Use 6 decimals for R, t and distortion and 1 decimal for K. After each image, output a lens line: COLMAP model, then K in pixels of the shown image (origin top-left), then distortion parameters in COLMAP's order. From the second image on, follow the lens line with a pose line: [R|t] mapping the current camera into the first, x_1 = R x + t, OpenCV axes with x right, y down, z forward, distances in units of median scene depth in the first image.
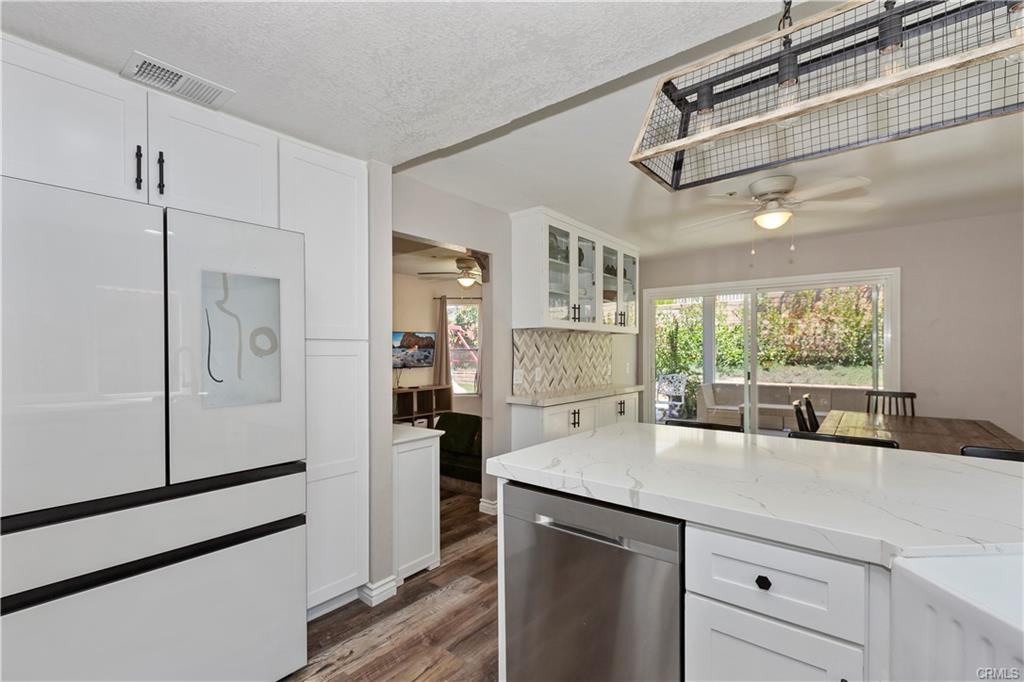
lens RADIAL K [[461.7, 0, 516.5], [0, 461.7, 351.1], [0, 0, 1]] dist [0.005271, -0.002646]
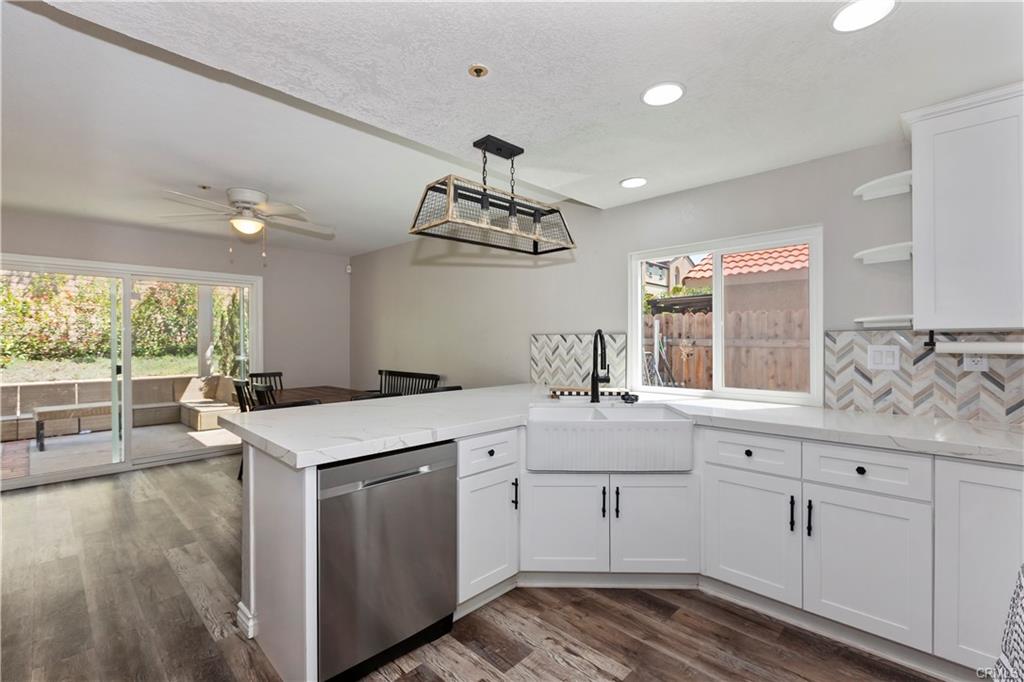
lens RADIAL K [[461.7, 0, 514.5], [0, 461.7, 338.7], [0, 0, 1]] dist [0.005271, -0.002646]
pose [[0.081117, 0.004207, 0.996696, -0.426119], [0.004770, 0.999978, -0.004609, 0.001626], [-0.996693, 0.005128, 0.081096, 0.208607]]
